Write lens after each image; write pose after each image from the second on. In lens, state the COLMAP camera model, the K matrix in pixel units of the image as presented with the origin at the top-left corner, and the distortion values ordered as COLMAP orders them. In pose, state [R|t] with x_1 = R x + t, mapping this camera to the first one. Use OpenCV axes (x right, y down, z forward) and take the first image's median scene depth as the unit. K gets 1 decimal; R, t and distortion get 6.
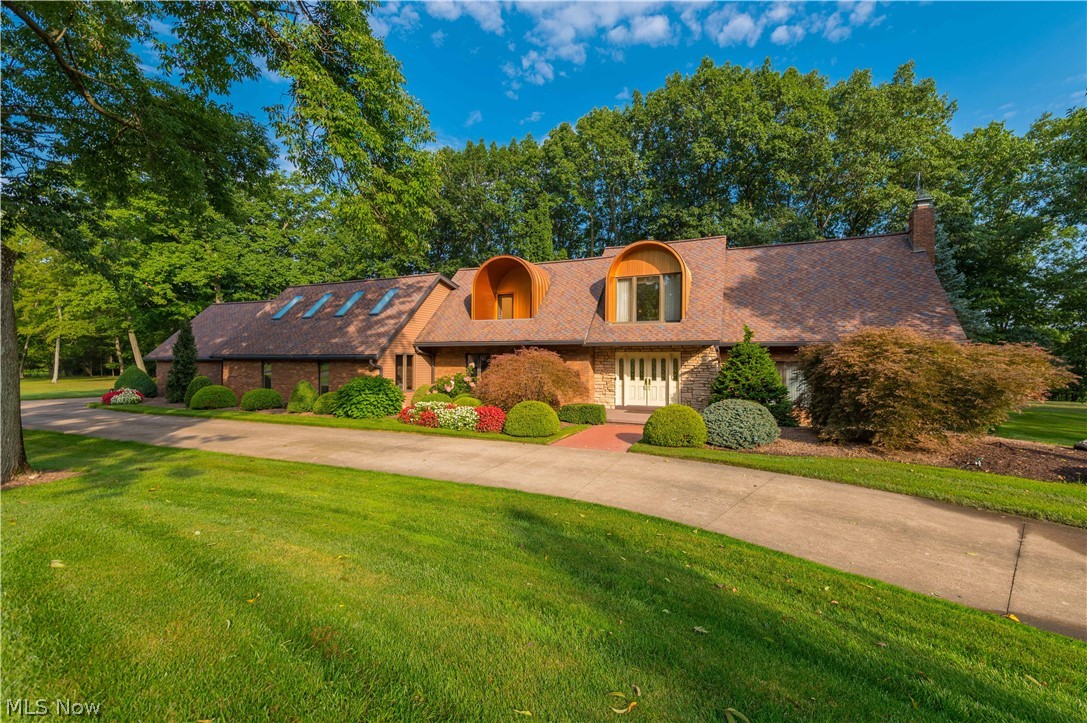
lens RADIAL K [[465.0, 0, 543.5], [0, 465.0, 361.5], [0, 0, 1]] dist [-0.001204, 0.000201]
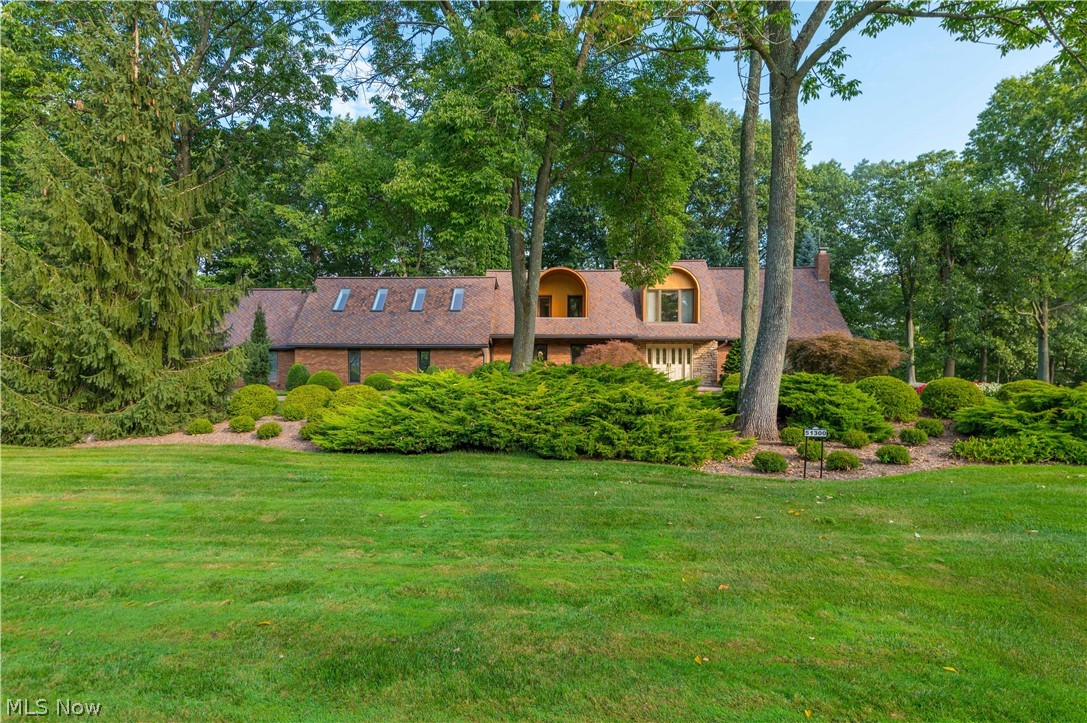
lens RADIAL K [[586.2, 0, 543.5], [0, 586.2, 361.5], [0, 0, 1]] dist [0.003777, 0.000299]
pose [[0.939729, -0.002816, 0.341908, -0.742576], [-0.000028, 0.999965, 0.008315, 0.018487], [-0.341920, -0.007823, 0.939697, -0.538937]]
